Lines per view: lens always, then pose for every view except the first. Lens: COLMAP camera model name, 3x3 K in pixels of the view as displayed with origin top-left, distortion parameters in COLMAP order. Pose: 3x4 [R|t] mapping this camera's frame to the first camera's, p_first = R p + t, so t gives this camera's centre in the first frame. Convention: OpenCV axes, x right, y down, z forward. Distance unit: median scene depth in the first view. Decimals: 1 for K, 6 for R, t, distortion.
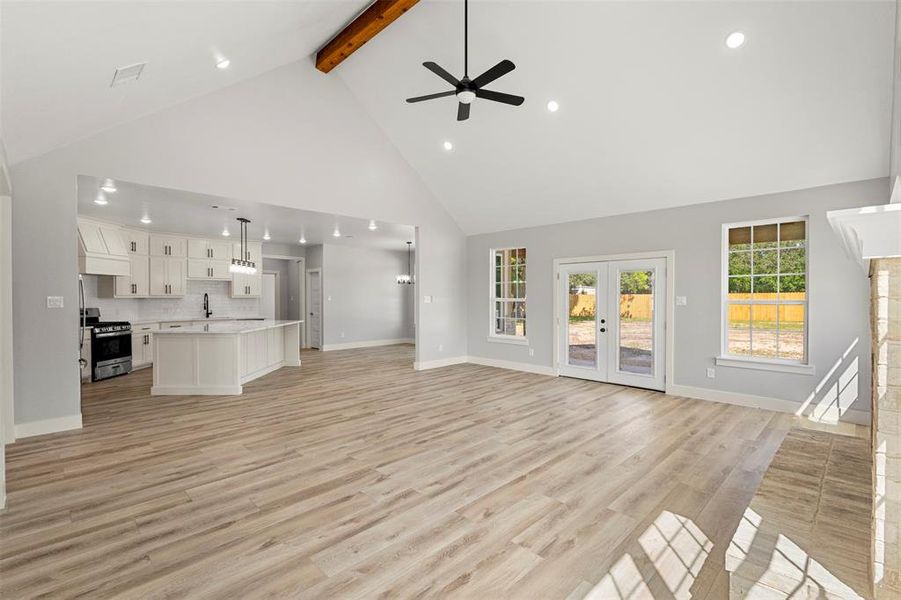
lens RADIAL K [[411.7, 0, 449.9], [0, 411.7, 298.8], [0, 0, 1]] dist [0.009836, -0.001078]
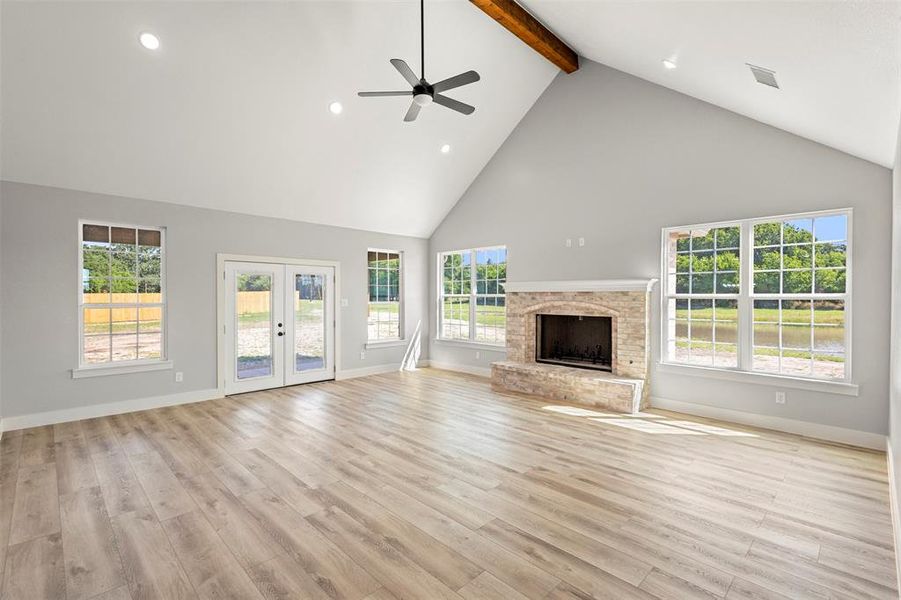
lens RADIAL K [[411.7, 0, 448.2], [0, 411.7, 298.2], [0, 0, 1]] dist [0.009836, -0.001078]
pose [[0.009519, -0.002778, 0.999951, -0.874071], [0.006290, 0.999977, 0.002718, -0.014385], [-0.999935, 0.006264, 0.009536, 0.856233]]
